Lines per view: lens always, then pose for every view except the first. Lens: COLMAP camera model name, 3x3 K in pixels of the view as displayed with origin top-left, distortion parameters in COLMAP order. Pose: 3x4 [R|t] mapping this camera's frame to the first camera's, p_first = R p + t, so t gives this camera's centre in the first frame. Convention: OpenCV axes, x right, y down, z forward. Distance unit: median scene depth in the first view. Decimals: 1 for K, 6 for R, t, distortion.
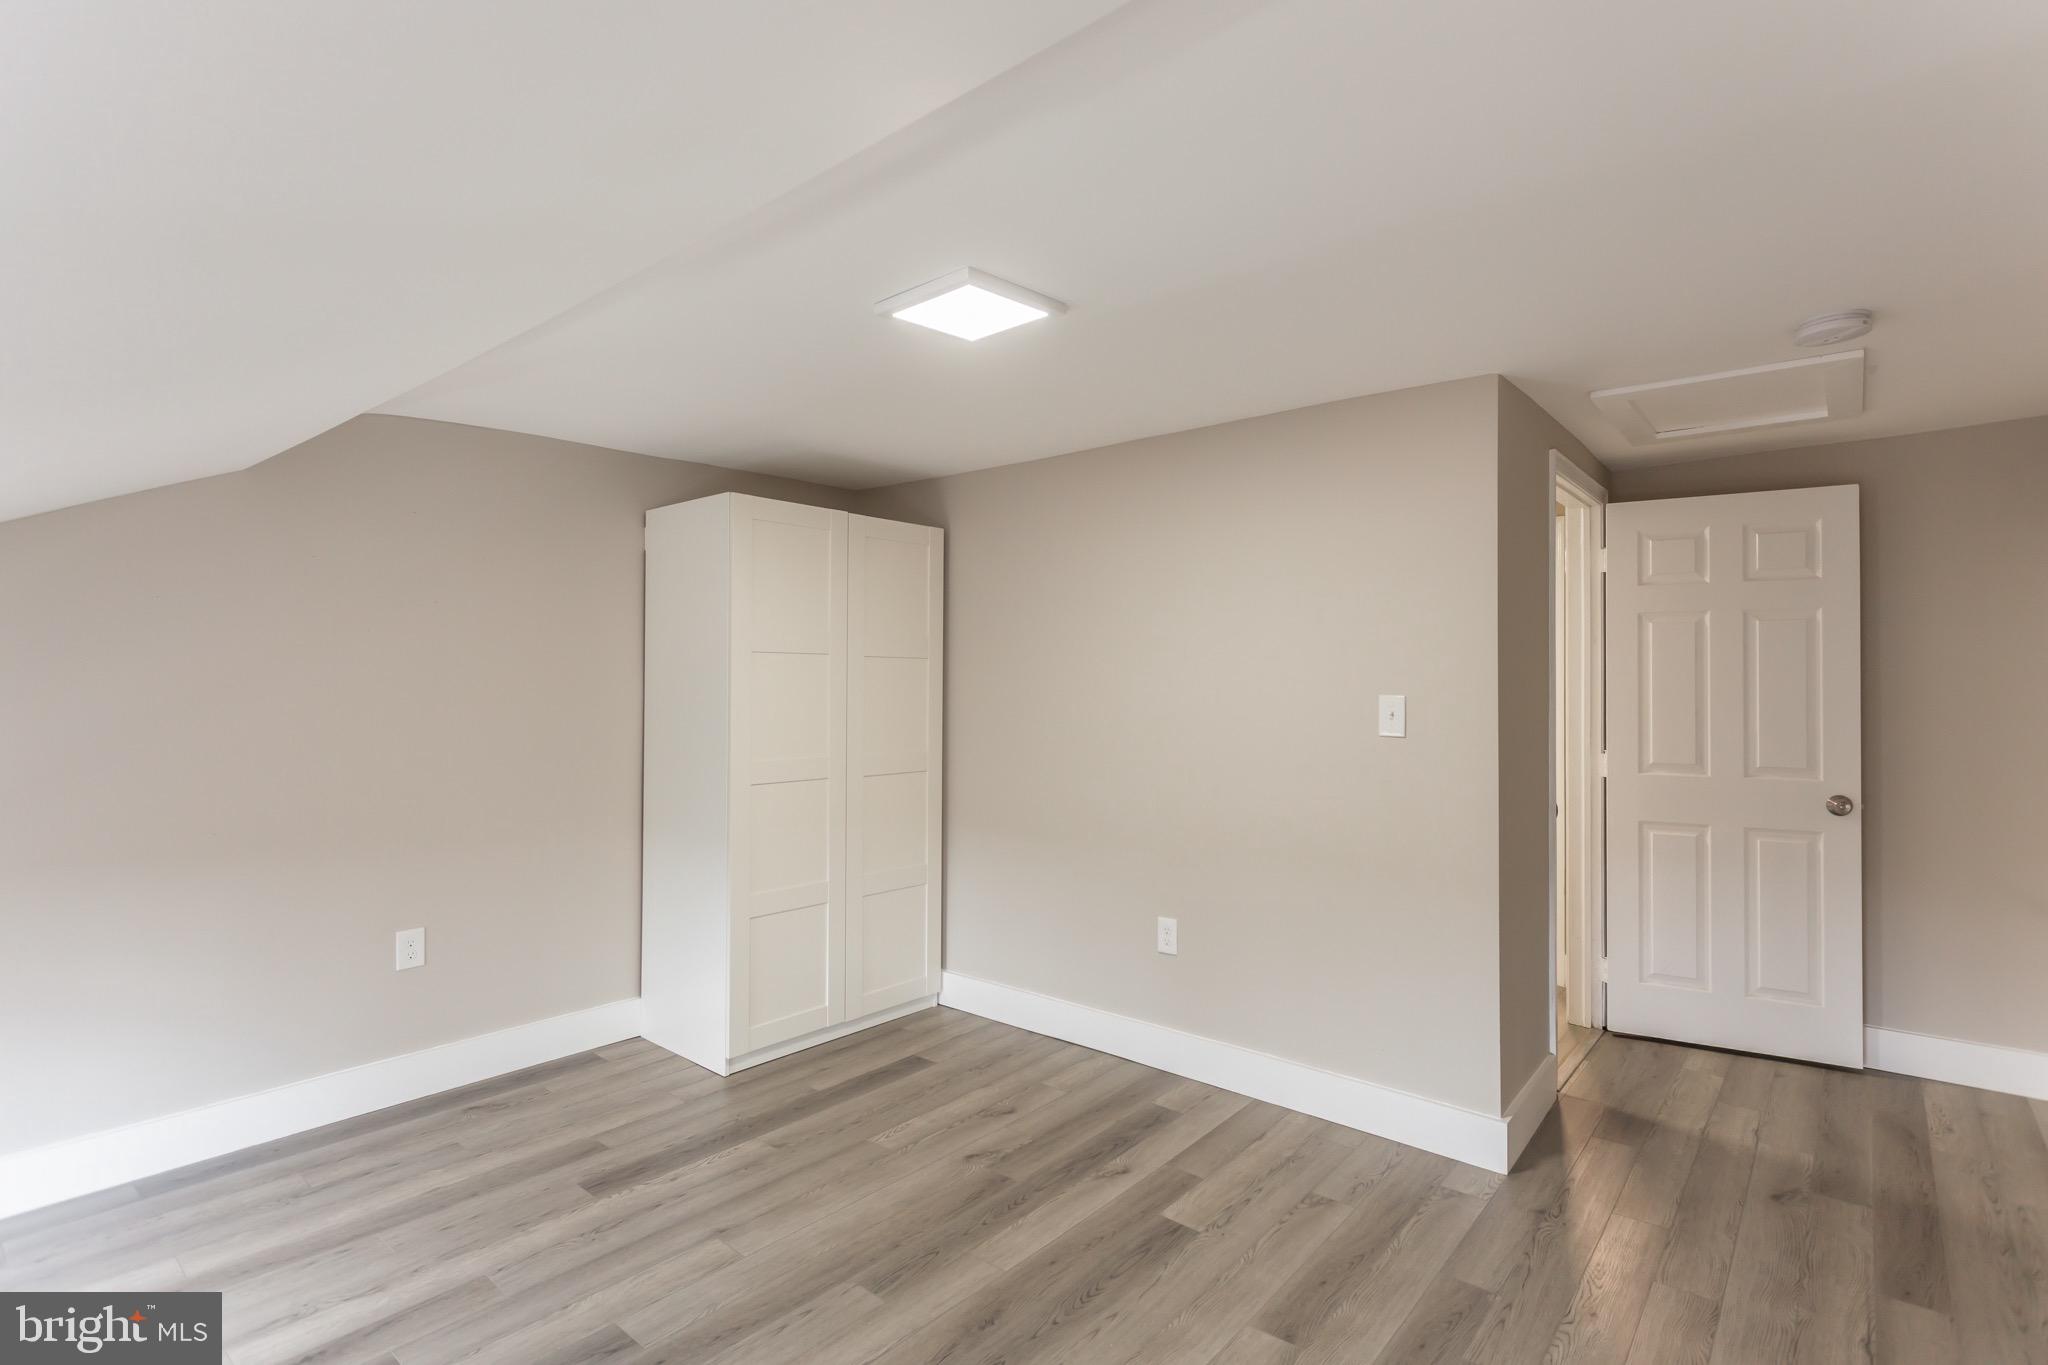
lens RADIAL K [[981.2, 0, 1051.0], [0, 981.2, 682.9], [0, 0, 1]] dist [0.002429, 0.000522]
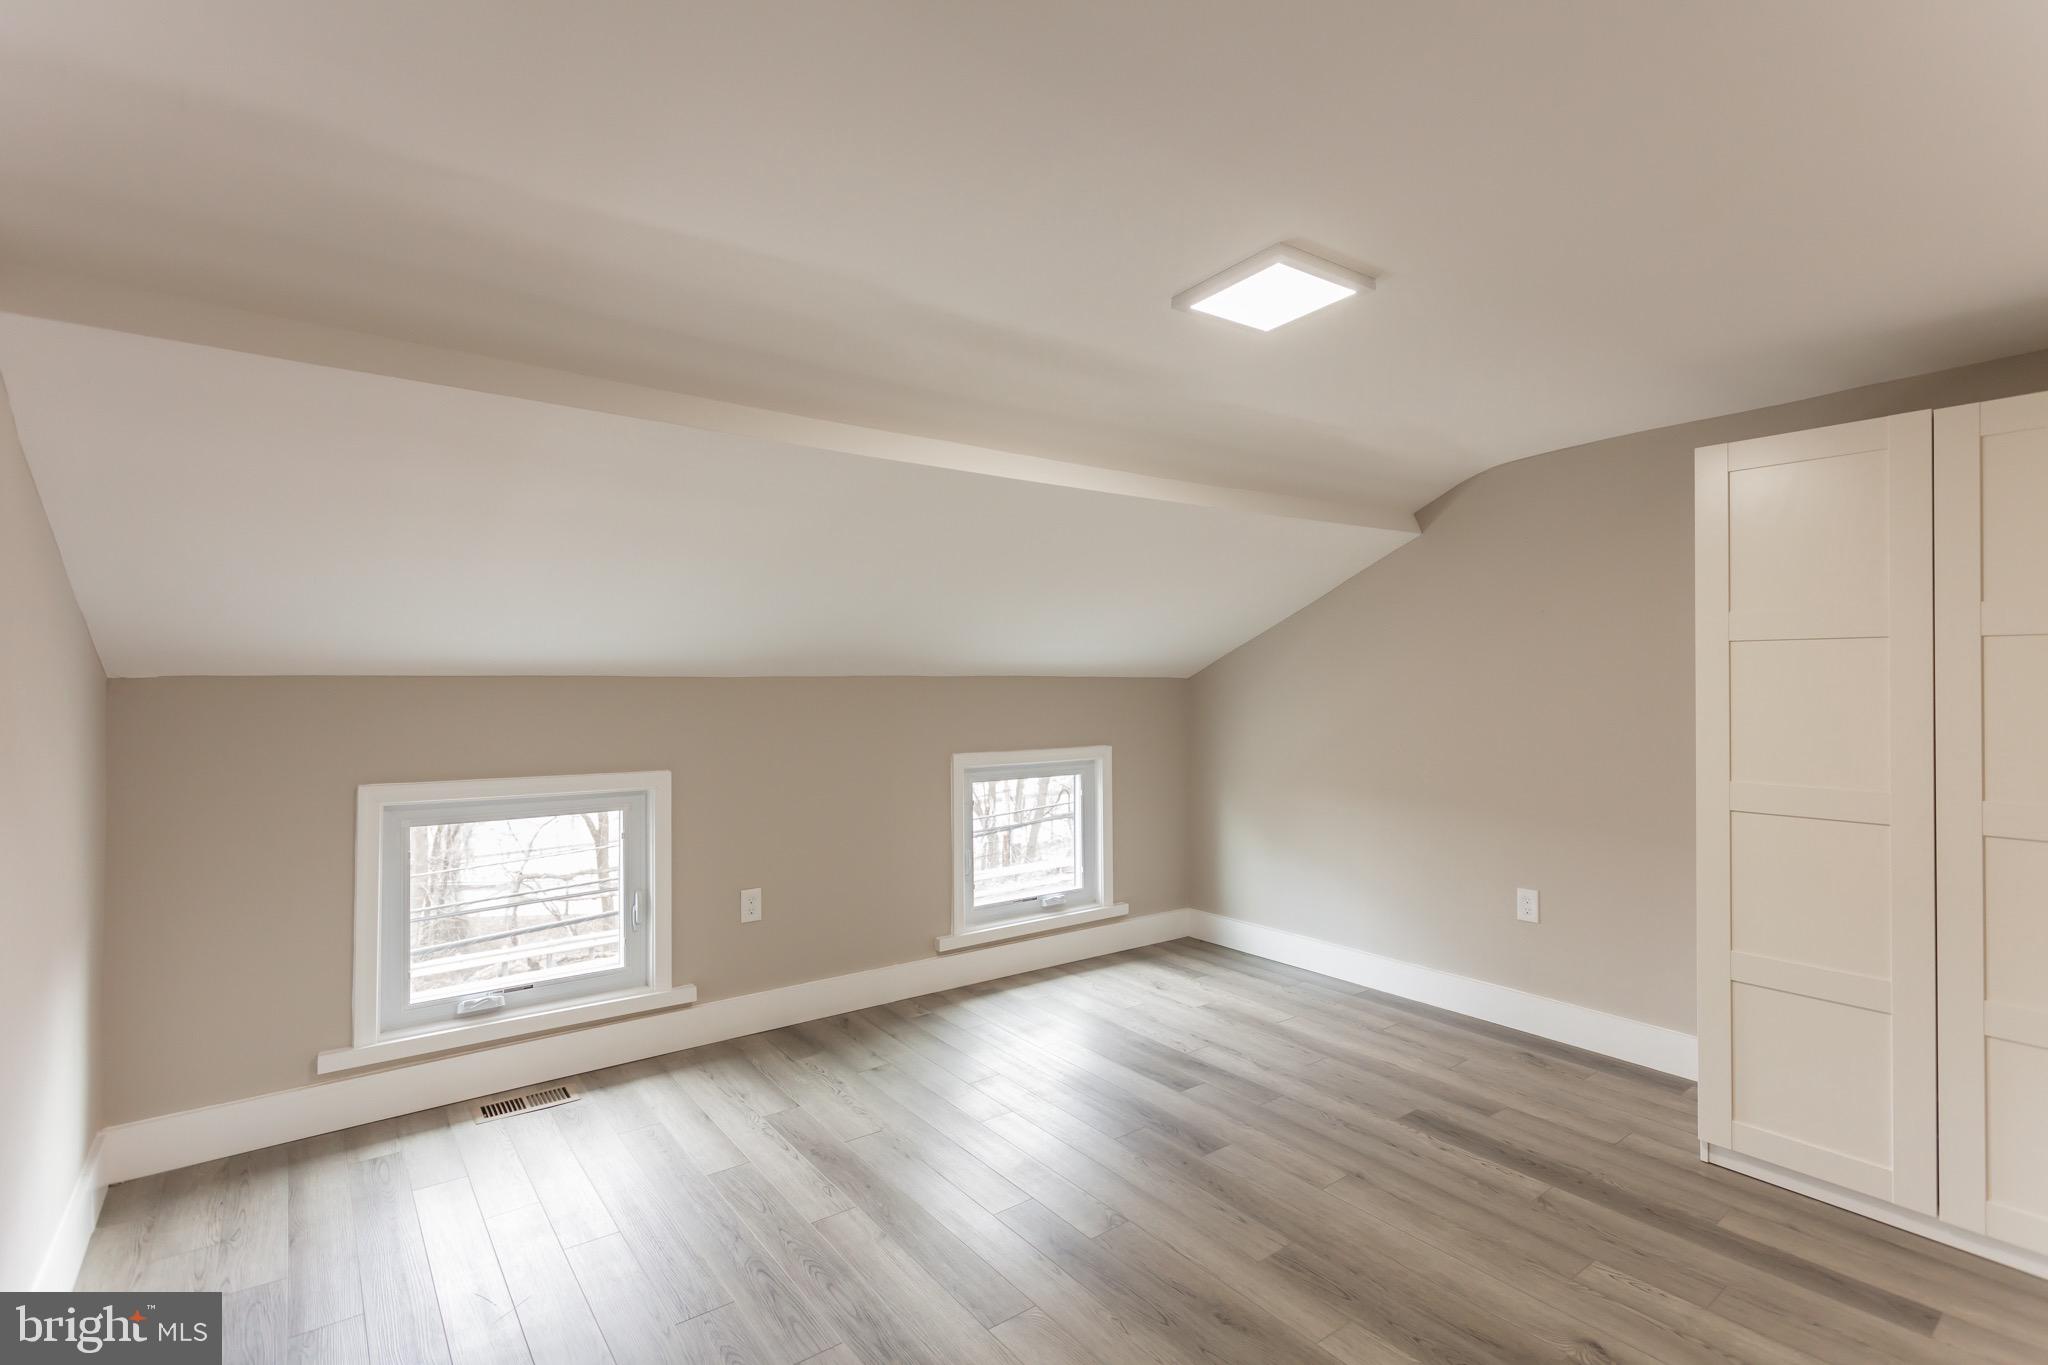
lens RADIAL K [[981.2, 0, 1051.0], [0, 981.2, 682.9], [0, 0, 1]] dist [0.002429, 0.000522]
pose [[-0.222733, -0.000043, -0.974879, 0.741651], [0.001789, 0.999998, -0.000453, 0.000613], [0.974878, -0.001845, -0.222733, 0.817909]]
